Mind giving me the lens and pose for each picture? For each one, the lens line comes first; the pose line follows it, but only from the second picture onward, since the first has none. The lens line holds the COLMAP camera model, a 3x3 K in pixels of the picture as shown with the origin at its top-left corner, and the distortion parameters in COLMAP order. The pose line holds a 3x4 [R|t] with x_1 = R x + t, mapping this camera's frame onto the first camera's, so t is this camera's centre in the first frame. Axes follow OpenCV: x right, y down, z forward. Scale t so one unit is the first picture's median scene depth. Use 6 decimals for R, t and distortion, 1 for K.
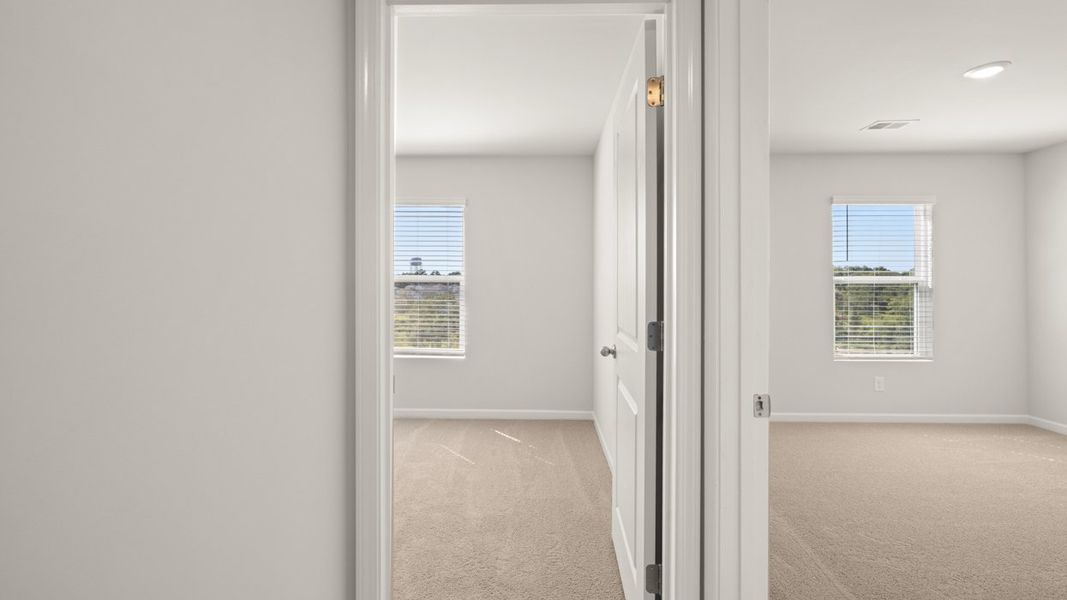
lens RADIAL K [[445.1, 0, 530.4], [0, 445.1, 299.7], [0, 0, 1]] dist [-0.003156, -0.000713]
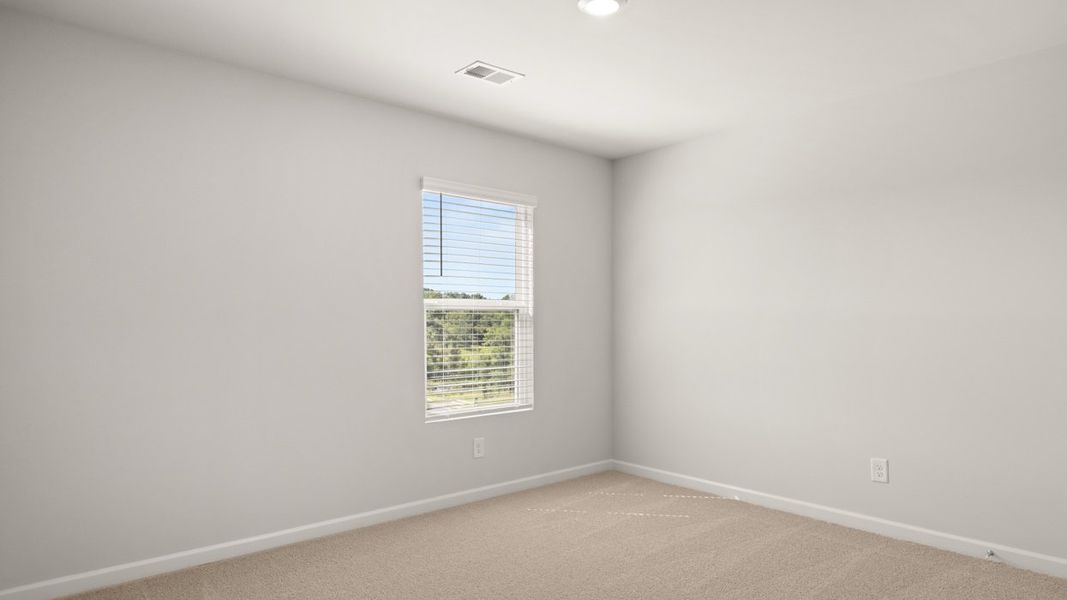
lens RADIAL K [[445.1, 0, 530.4], [0, 445.1, 299.7], [0, 0, 1]] dist [-0.003156, -0.000713]
pose [[0.703391, 0.035103, 0.709936, 0.333129], [0.012054, 0.998047, -0.061292, -0.006797], [-0.710701, 0.051670, 0.701594, 0.434686]]
